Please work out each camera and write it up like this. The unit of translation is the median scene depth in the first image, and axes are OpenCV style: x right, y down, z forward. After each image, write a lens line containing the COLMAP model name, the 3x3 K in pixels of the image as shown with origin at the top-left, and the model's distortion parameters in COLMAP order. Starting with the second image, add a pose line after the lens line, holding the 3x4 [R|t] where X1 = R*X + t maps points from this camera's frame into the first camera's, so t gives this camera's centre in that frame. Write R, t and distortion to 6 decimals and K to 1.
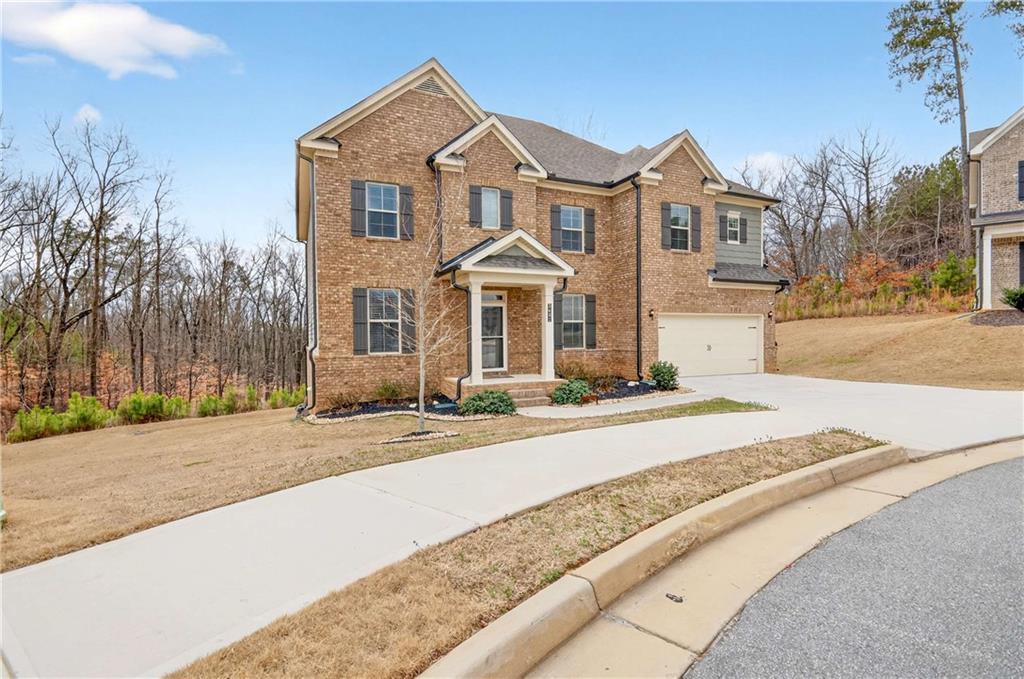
lens RADIAL K [[461.2, 0, 509.7], [0, 461.2, 330.5], [0, 0, 1]] dist [0.021059, -0.000346]
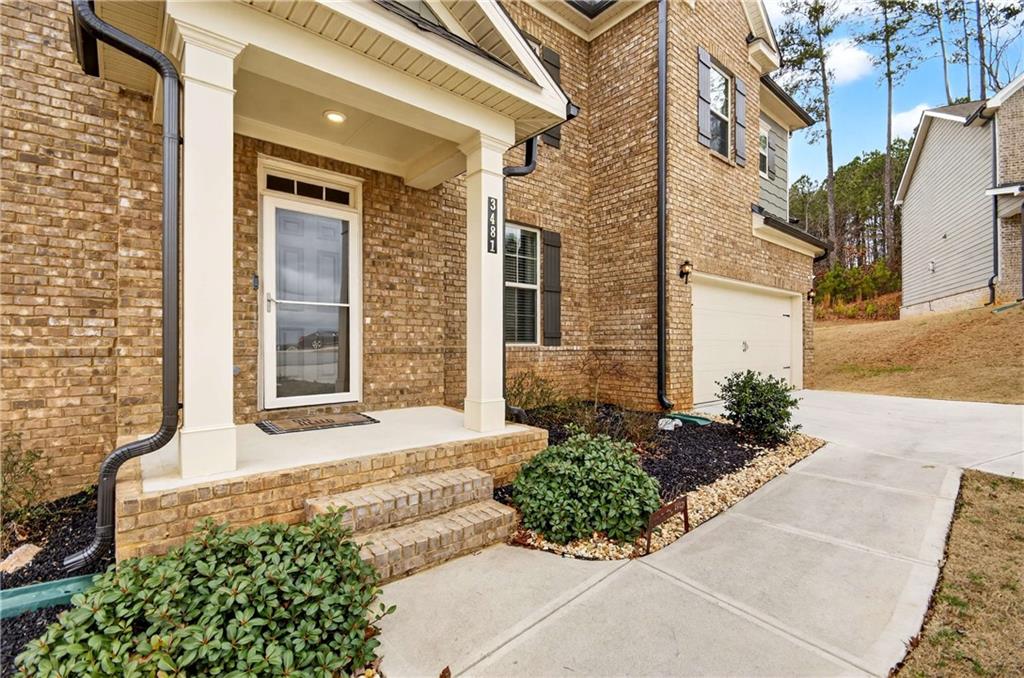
lens RADIAL K [[453.4, 0, 512.0], [0, 453.4, 339.0], [0, 0, 1]] dist [-0.000197, -0.000108]
pose [[0.962338, 0.012358, 0.271575, 0.011804], [-0.010293, 0.999906, -0.009025, 0.040454], [-0.271661, 0.005890, 0.962375, 0.615588]]
